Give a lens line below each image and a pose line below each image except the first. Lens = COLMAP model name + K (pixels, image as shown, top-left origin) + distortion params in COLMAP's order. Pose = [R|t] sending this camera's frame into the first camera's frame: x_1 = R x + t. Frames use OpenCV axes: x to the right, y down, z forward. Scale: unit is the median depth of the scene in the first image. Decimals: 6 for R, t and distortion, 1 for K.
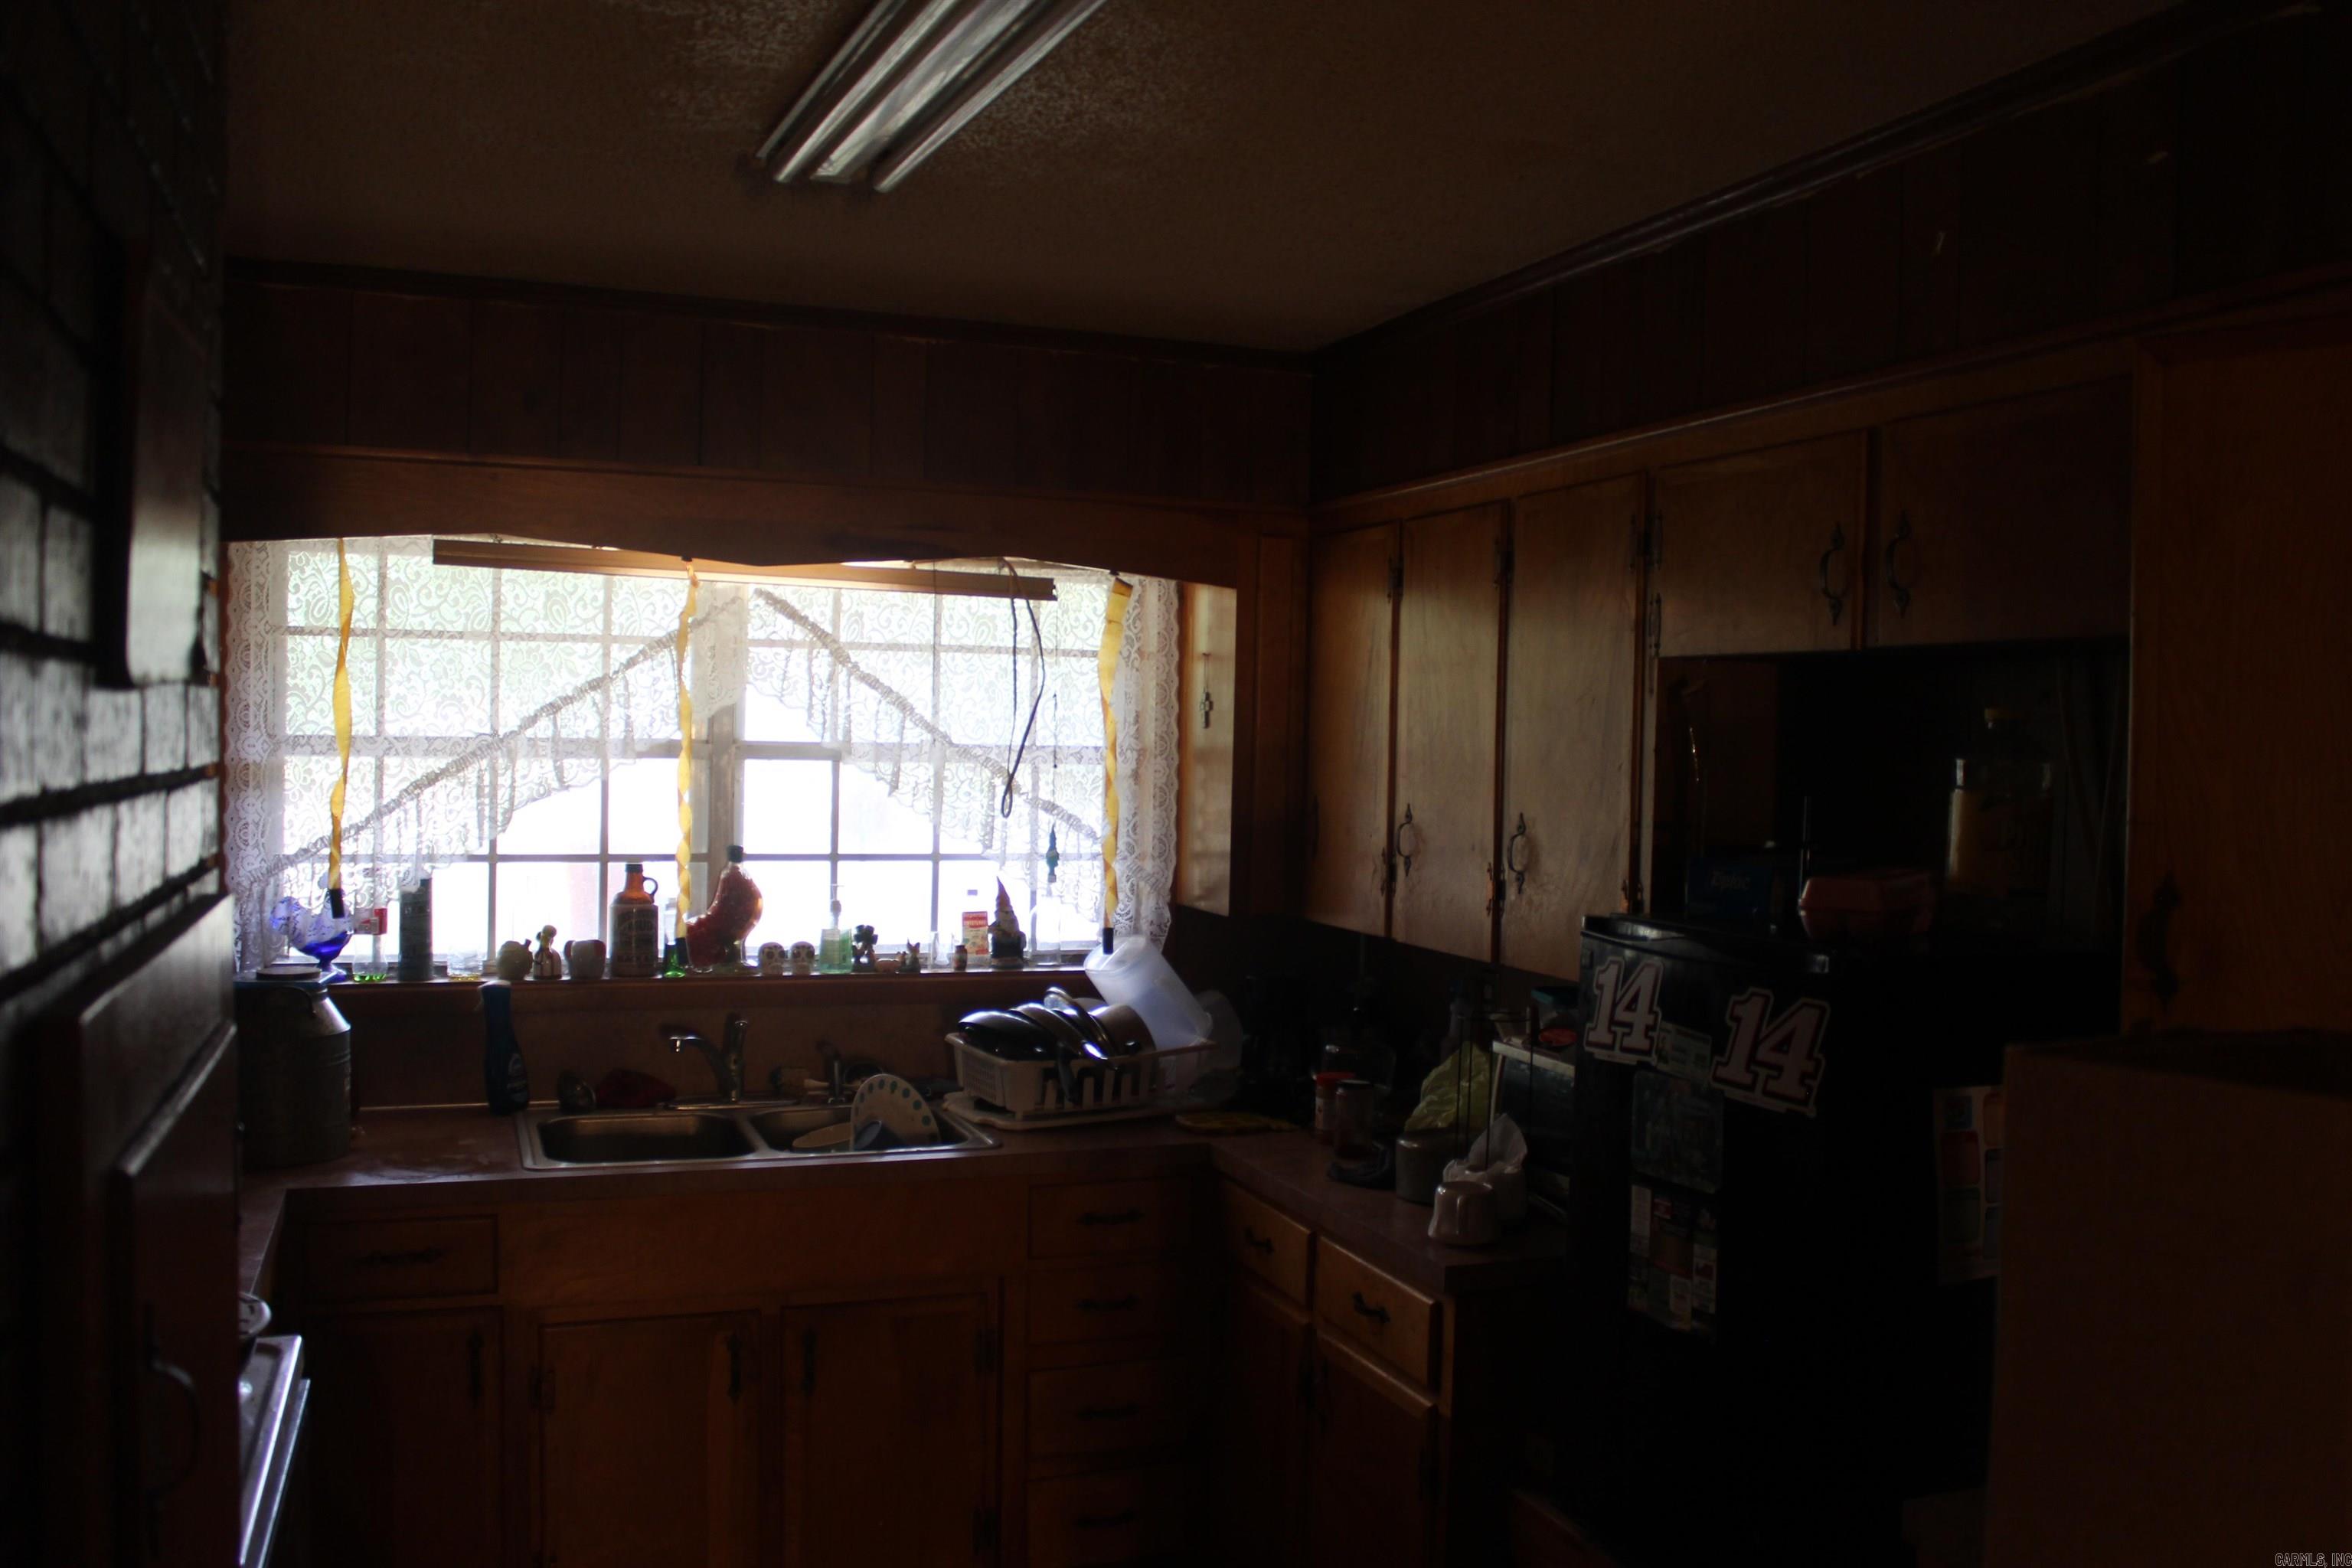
lens RADIAL K [[1974.9, 0, 1184.0], [0, 1974.9, 787.4], [0, 0, 1]] dist [-0.114182, 0.061404]
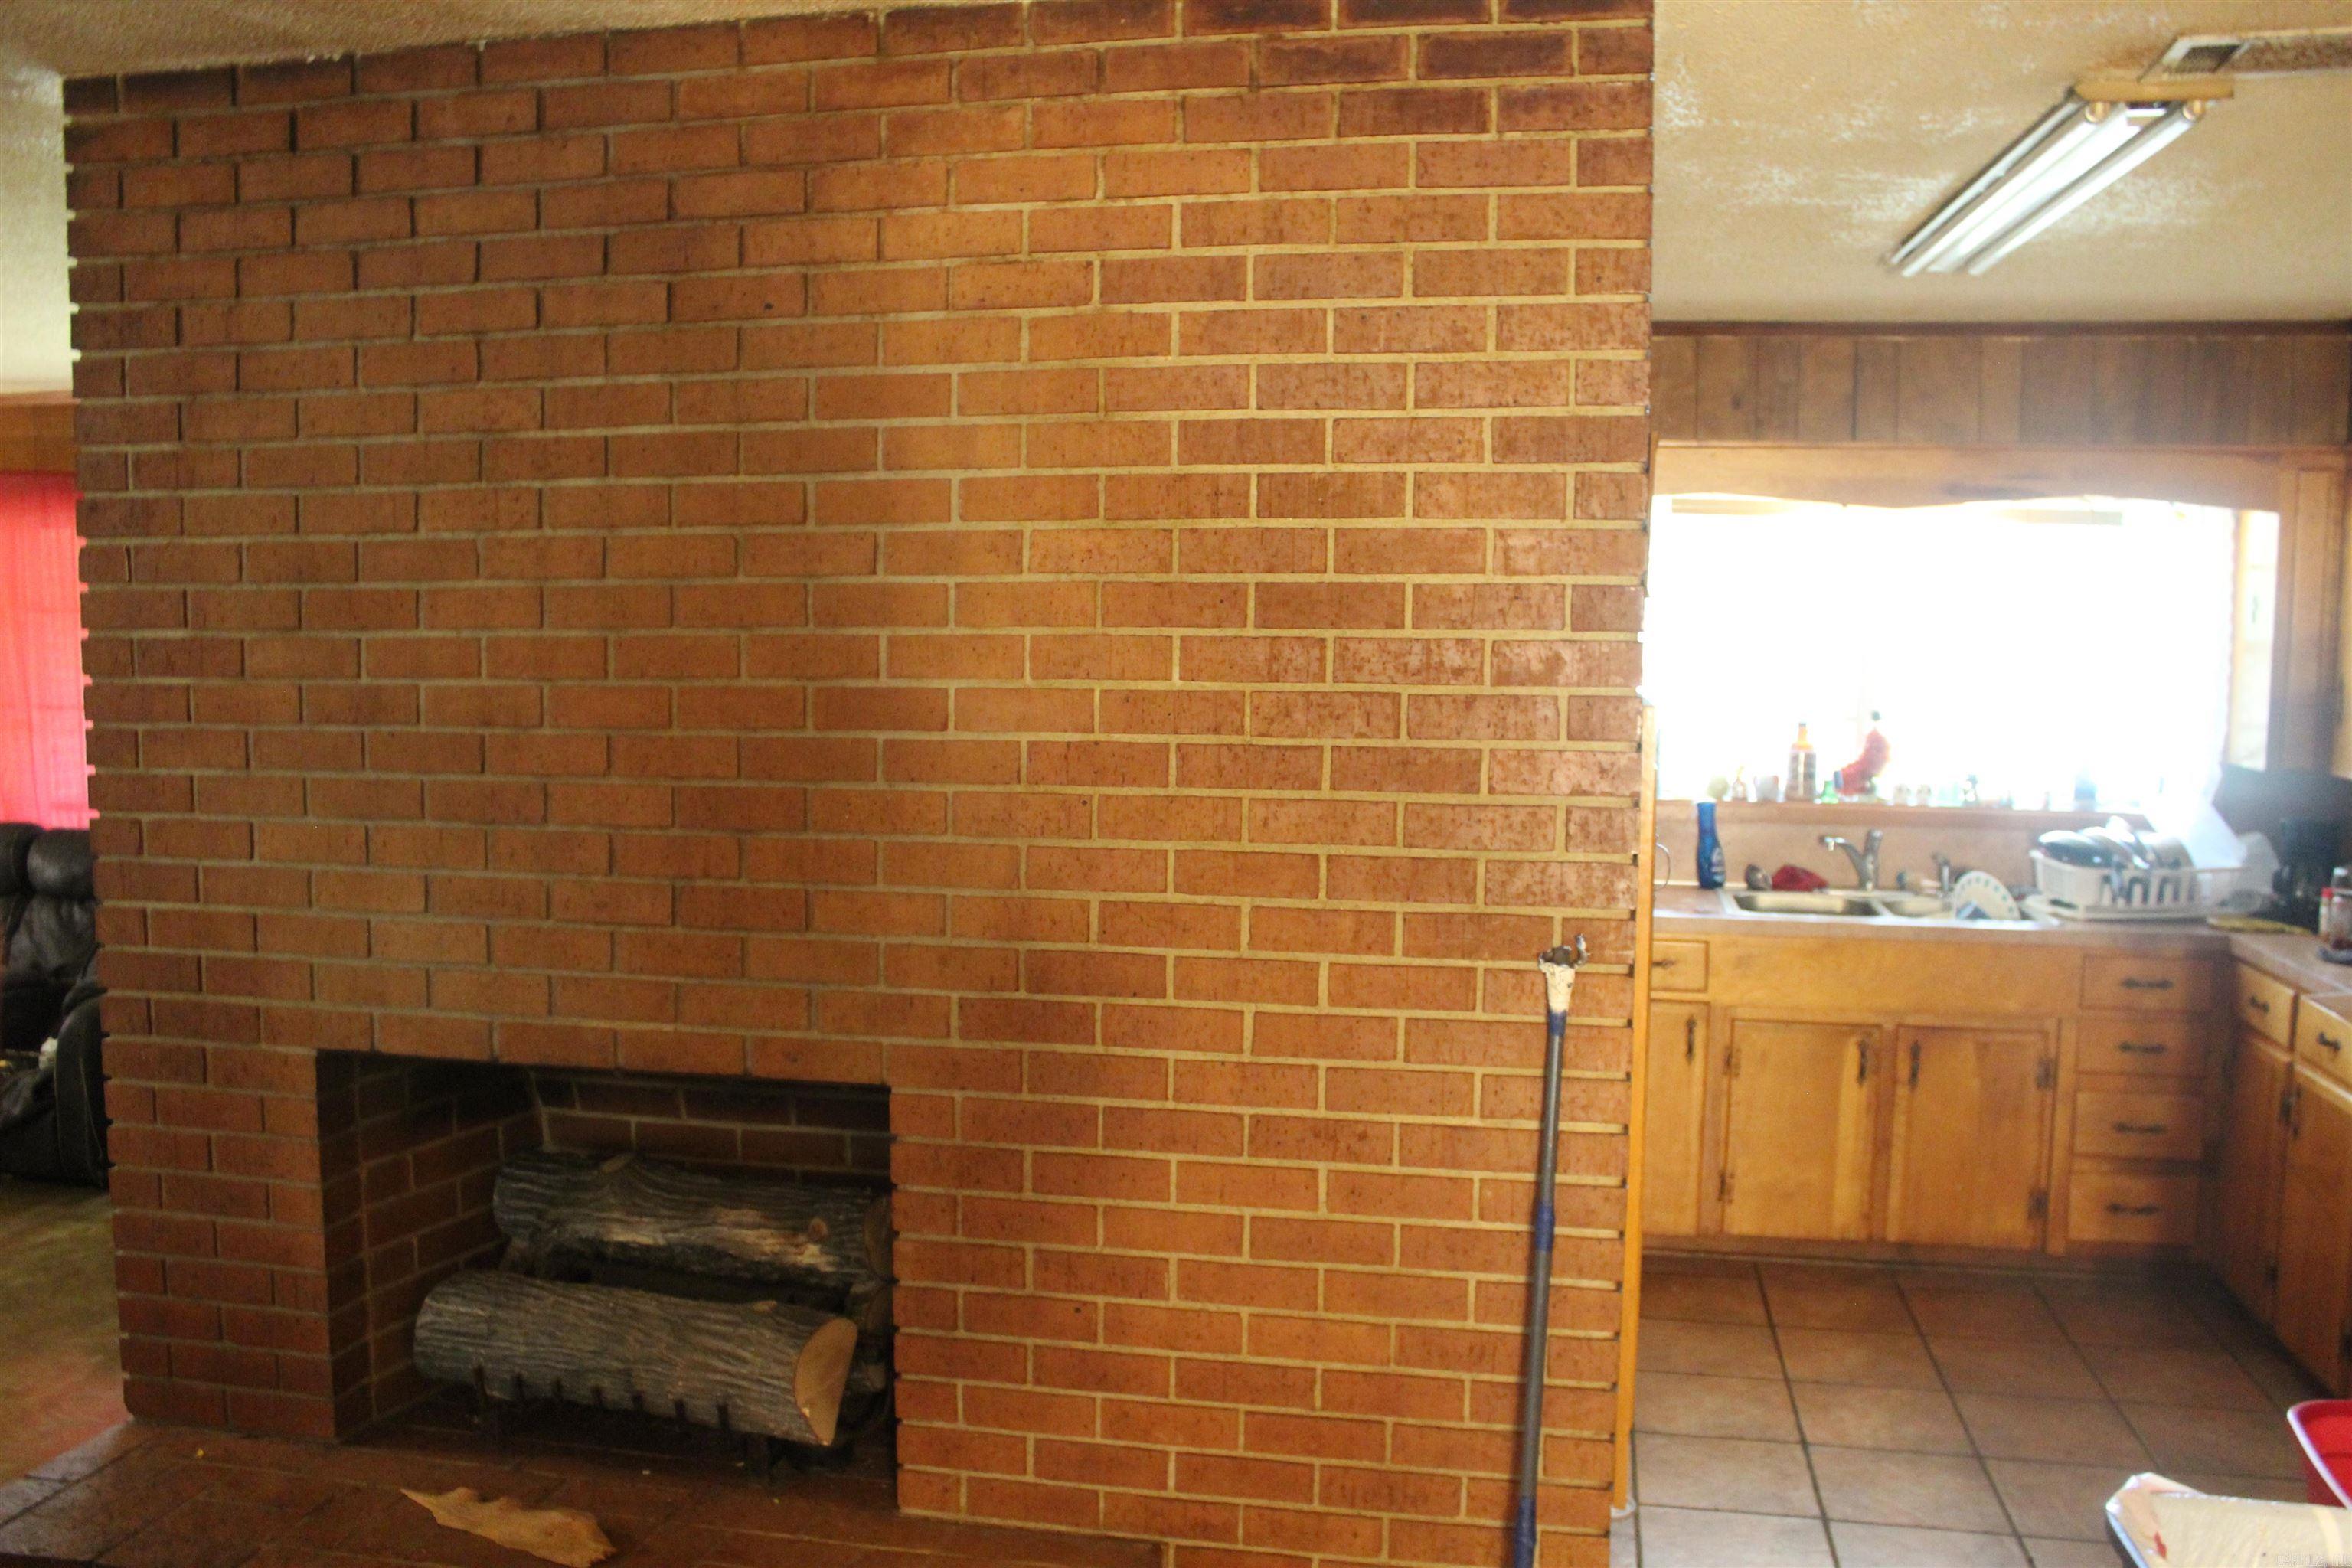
lens RADIAL K [[1974.9, 0, 1170.8], [0, 1974.9, 796.9], [0, 0, 1]] dist [-0.114182, 0.061404]
pose [[0.839342, 0.034861, -0.542485, 0.109651], [-0.008305, 0.998647, 0.051325, 0.026277], [0.543540, -0.038574, 0.838496, -0.460429]]
